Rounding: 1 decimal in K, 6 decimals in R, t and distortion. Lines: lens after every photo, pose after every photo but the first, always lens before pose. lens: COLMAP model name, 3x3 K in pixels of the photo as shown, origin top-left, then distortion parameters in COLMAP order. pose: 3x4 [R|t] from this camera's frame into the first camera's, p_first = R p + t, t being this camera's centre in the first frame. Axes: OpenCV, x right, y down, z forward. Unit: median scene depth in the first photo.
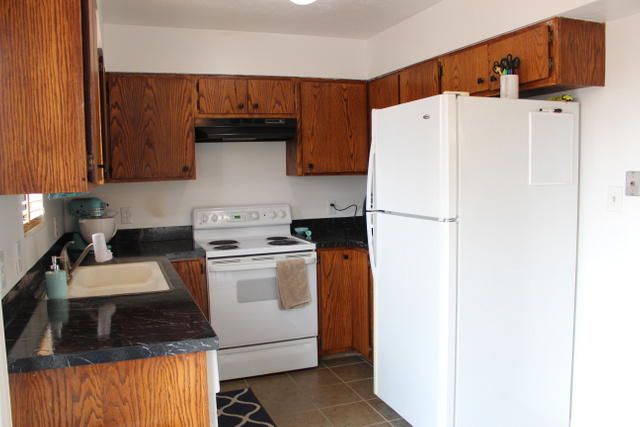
lens RADIAL K [[533.6, 0, 320.0], [0, 533.6, 213.5], [0, 0, 1]] dist [-0.174782, 0.159631]
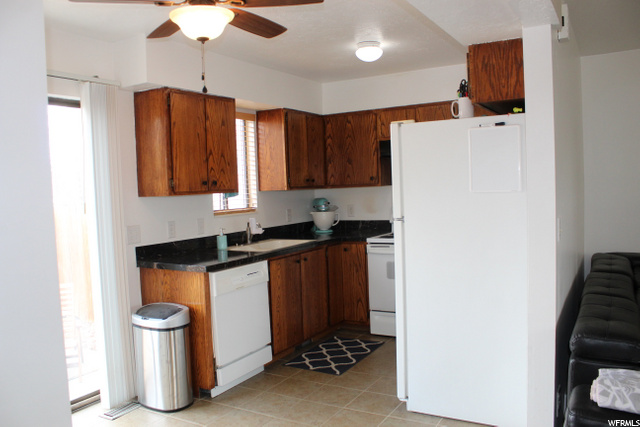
lens RADIAL K [[533.6, 0, 320.0], [0, 533.6, 213.5], [0, 0, 1]] dist [-0.174782, 0.159631]
pose [[0.632711, 0.036427, -0.773531, 1.072567], [-0.036626, 0.999183, 0.017095, -0.016259], [0.773522, 0.017515, 0.633528, 0.014947]]
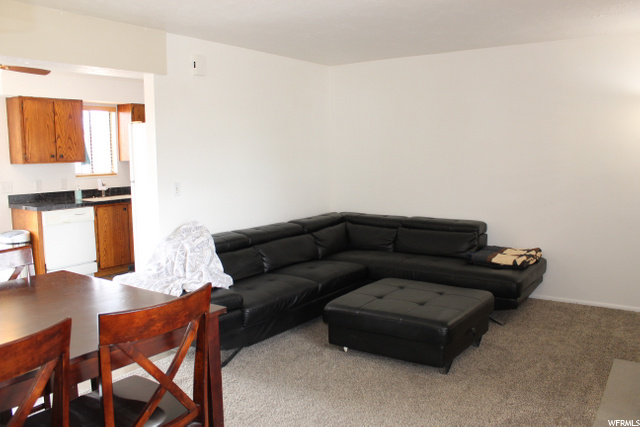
lens RADIAL K [[533.6, 0, 320.0], [0, 533.6, 213.5], [0, 0, 1]] dist [-0.174782, 0.159631]
pose [[0.572455, 0.103584, -0.813367, 2.332609], [-0.064390, 0.994604, 0.081347, -0.076630], [0.817404, 0.005805, 0.576035, 0.380917]]
